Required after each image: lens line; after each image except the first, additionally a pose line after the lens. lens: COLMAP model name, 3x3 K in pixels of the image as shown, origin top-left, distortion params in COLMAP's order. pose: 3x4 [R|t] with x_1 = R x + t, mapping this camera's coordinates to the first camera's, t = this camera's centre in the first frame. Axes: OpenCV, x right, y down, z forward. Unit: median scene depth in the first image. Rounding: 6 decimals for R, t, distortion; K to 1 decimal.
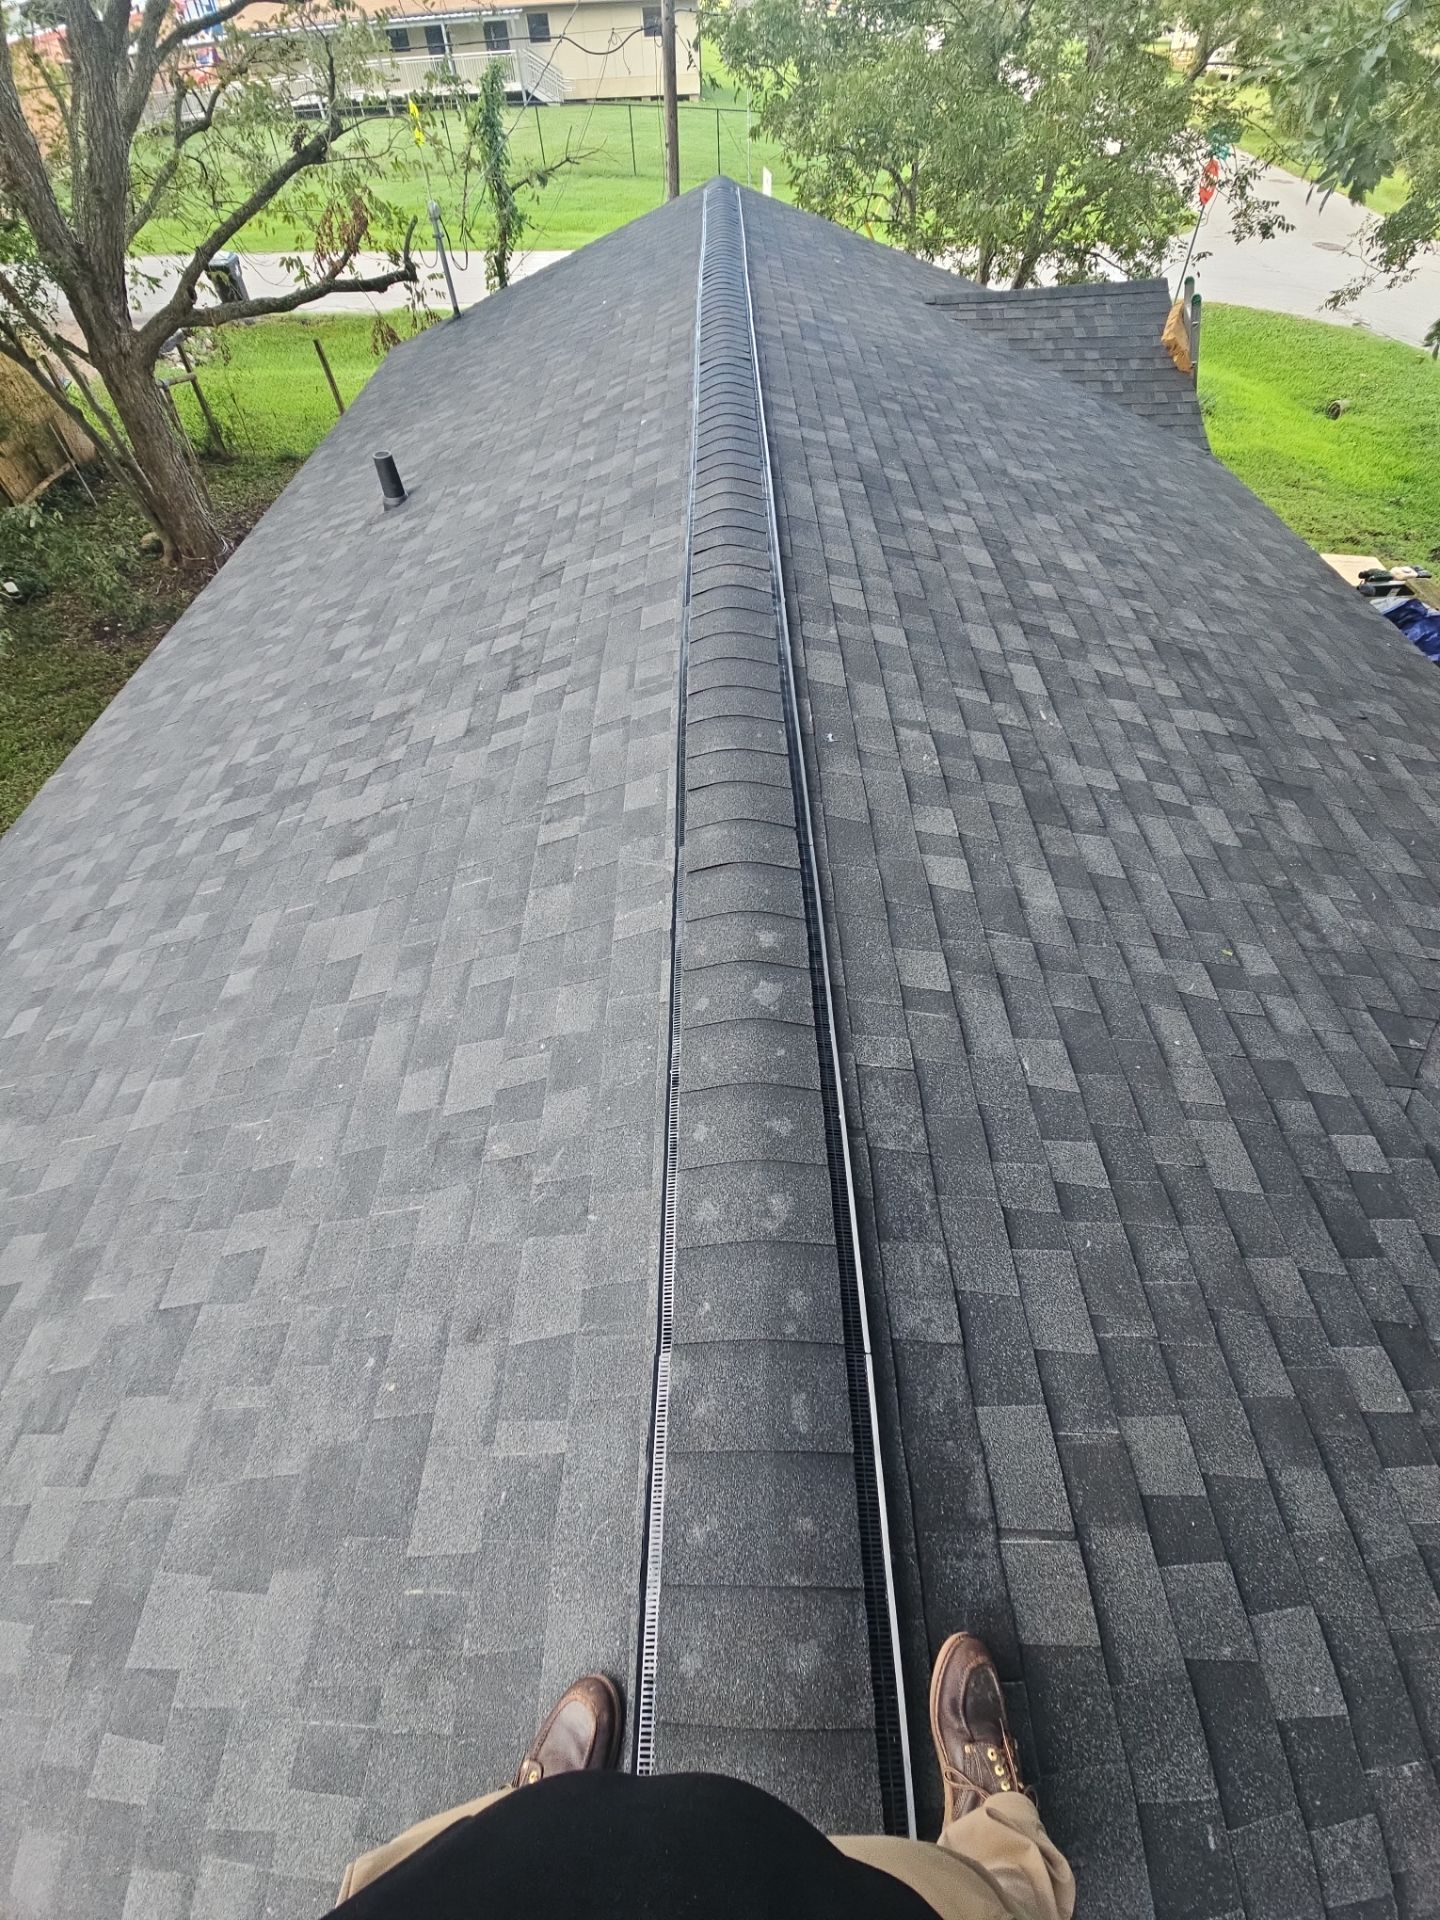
lens RADIAL K [[777.5, 0, 724.6], [0, 777.5, 948.2], [0, 0, 1]] dist [-0.000519, -0.000664]
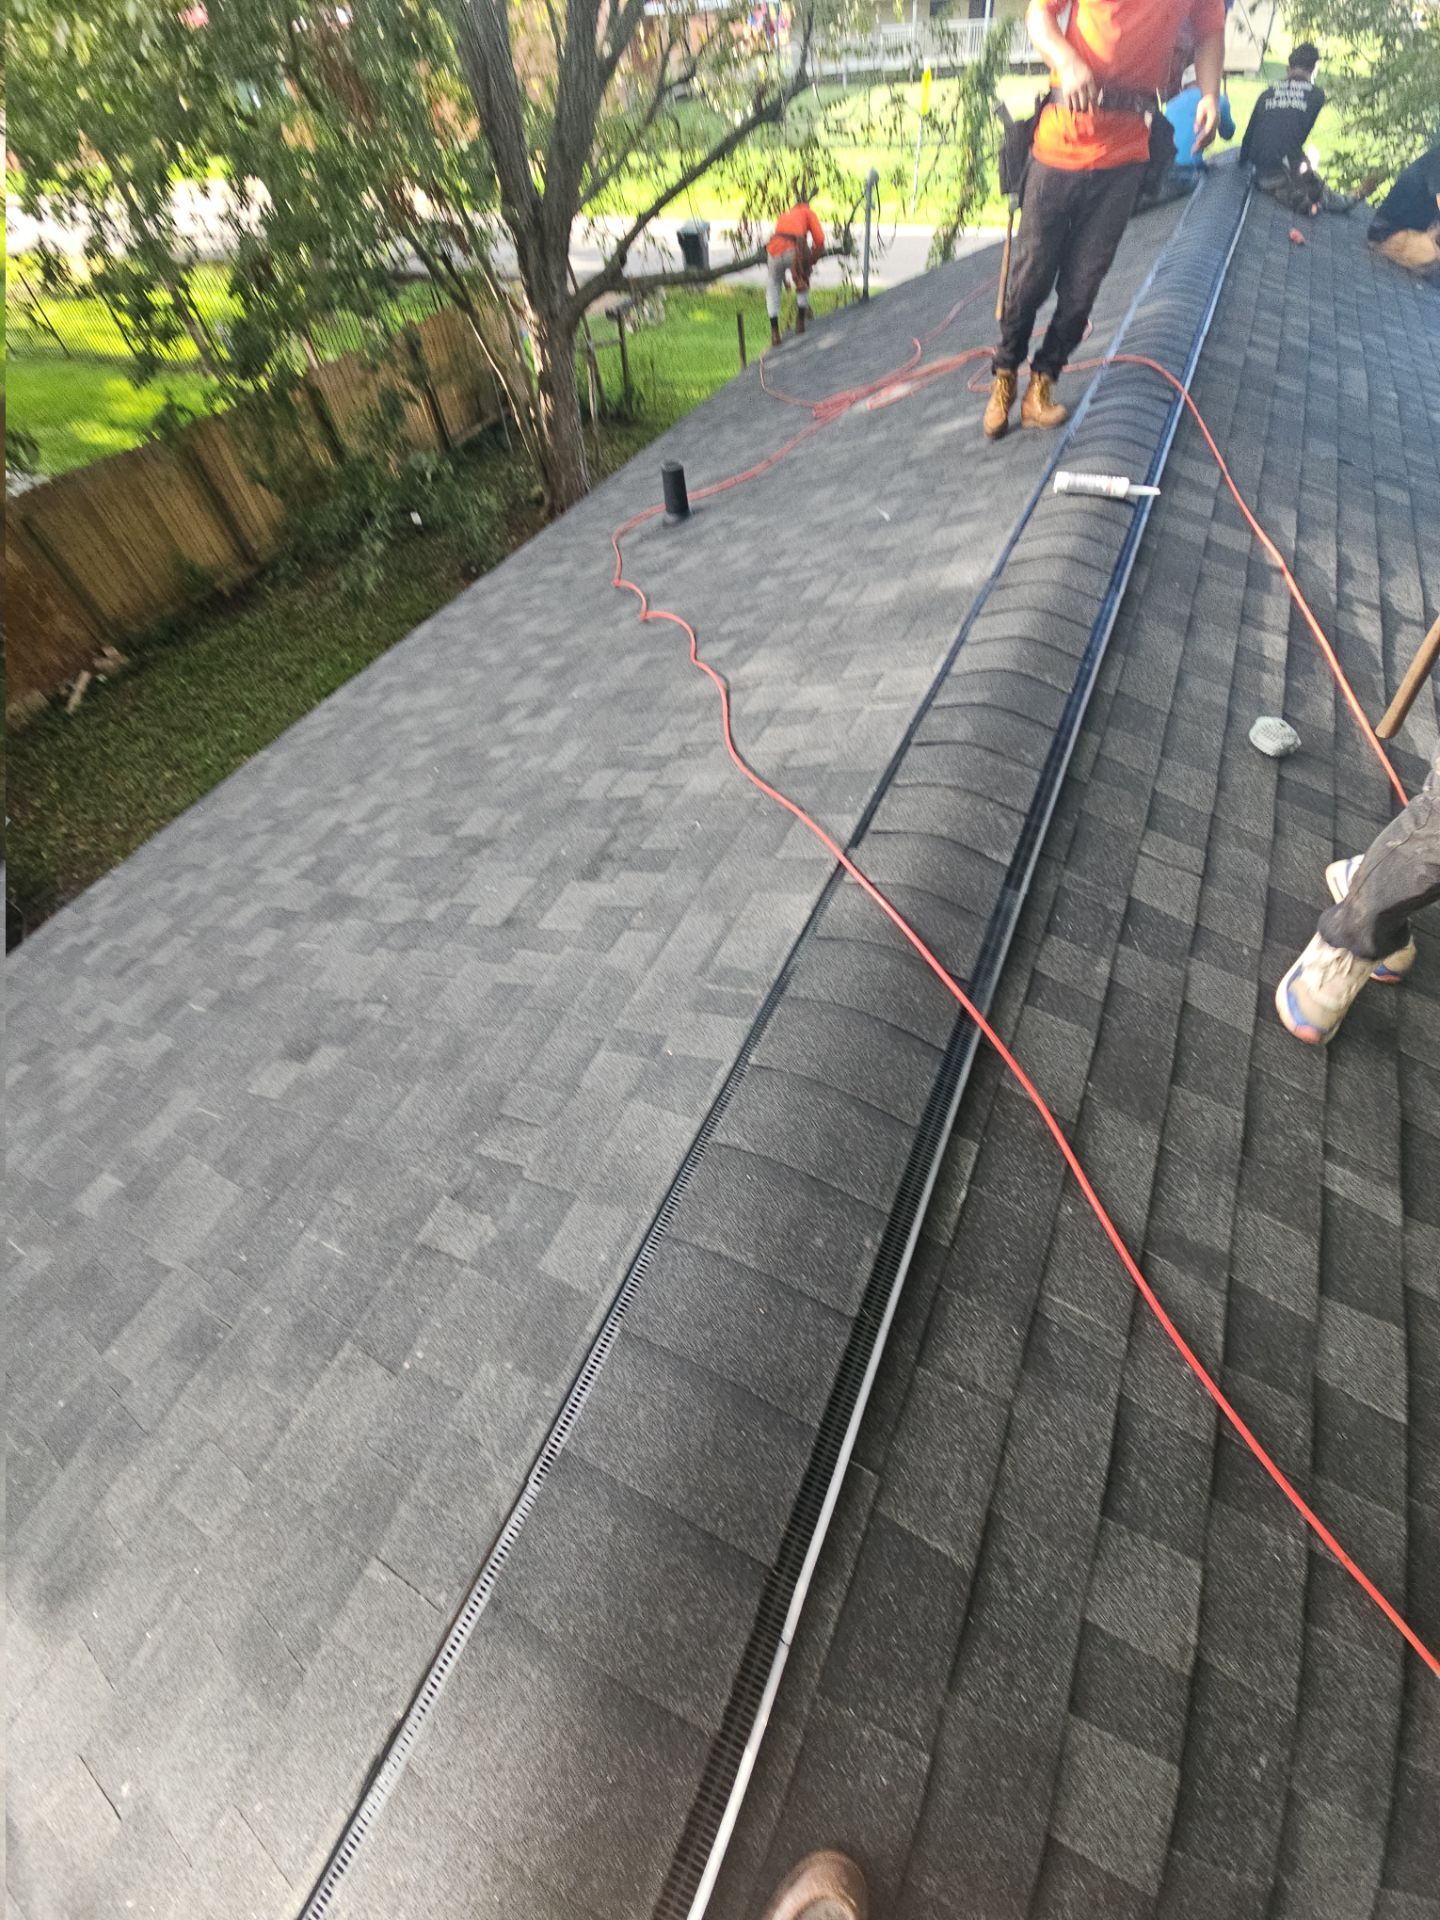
lens RADIAL K [[774.8, 0, 723.6], [0, 774.8, 950.8], [0, 0, 1]] dist [0.000098, -0.000196]
pose [[0.896847, 0.318077, -0.307396, 0.076486], [-0.312063, 0.947483, 0.069944, -0.434040], [0.313500, 0.033198, 0.949008, 0.484770]]
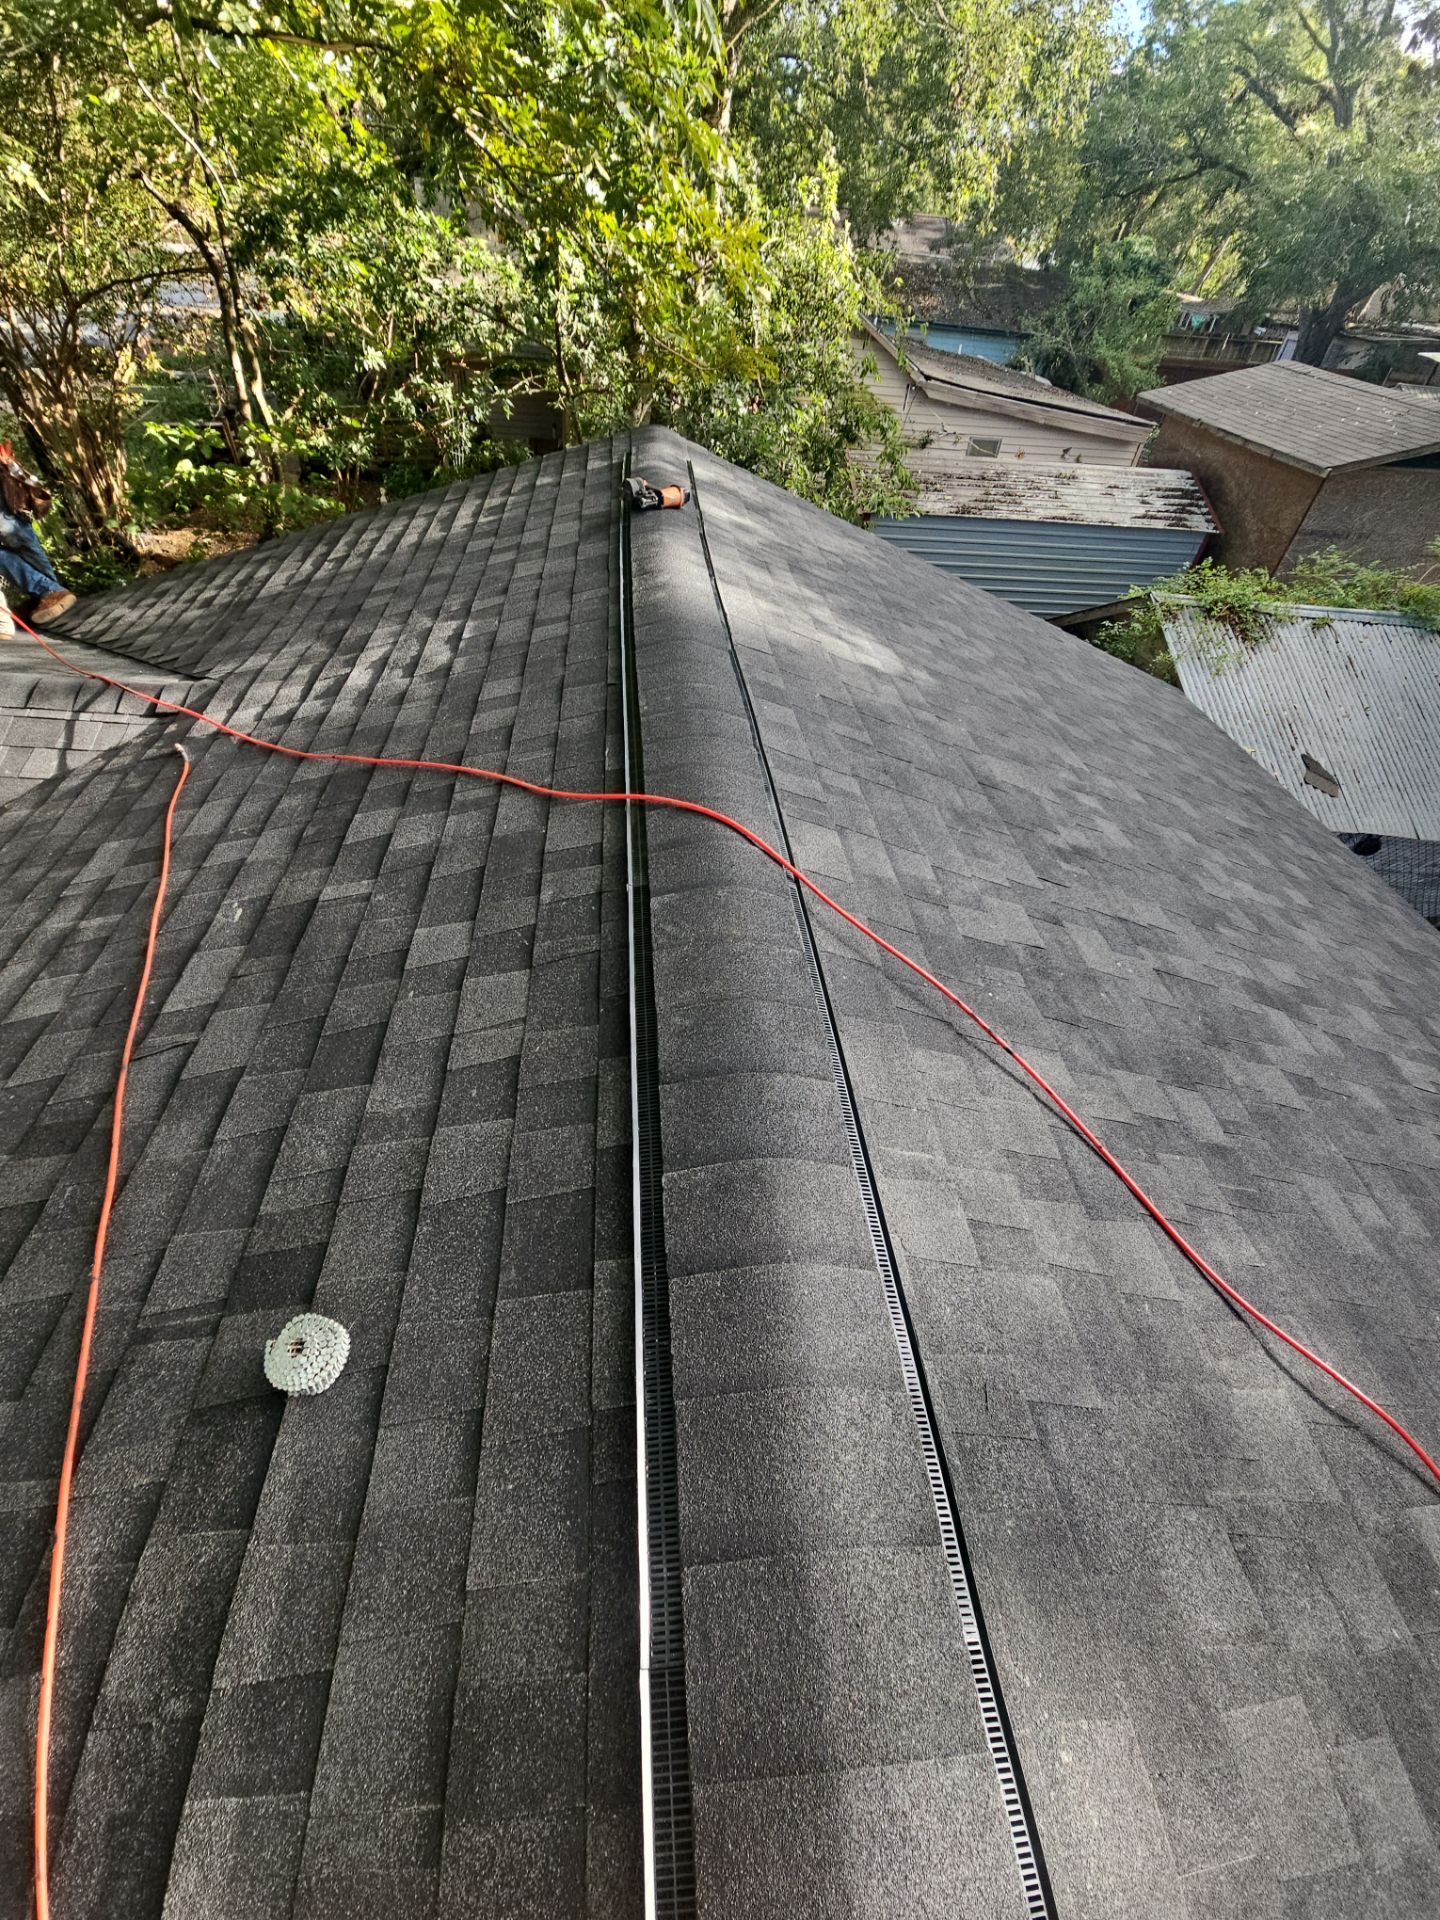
lens RADIAL K [[774.8, 0, 723.6], [0, 774.8, 950.8], [0, 0, 1]] dist [0.000098, -0.000196]
pose [[-0.993836, 0.018103, -0.109375, 0.079509], [-0.110729, -0.113597, 0.987337, -1.186308], [0.005449, 0.993362, 0.114901, 1.126810]]
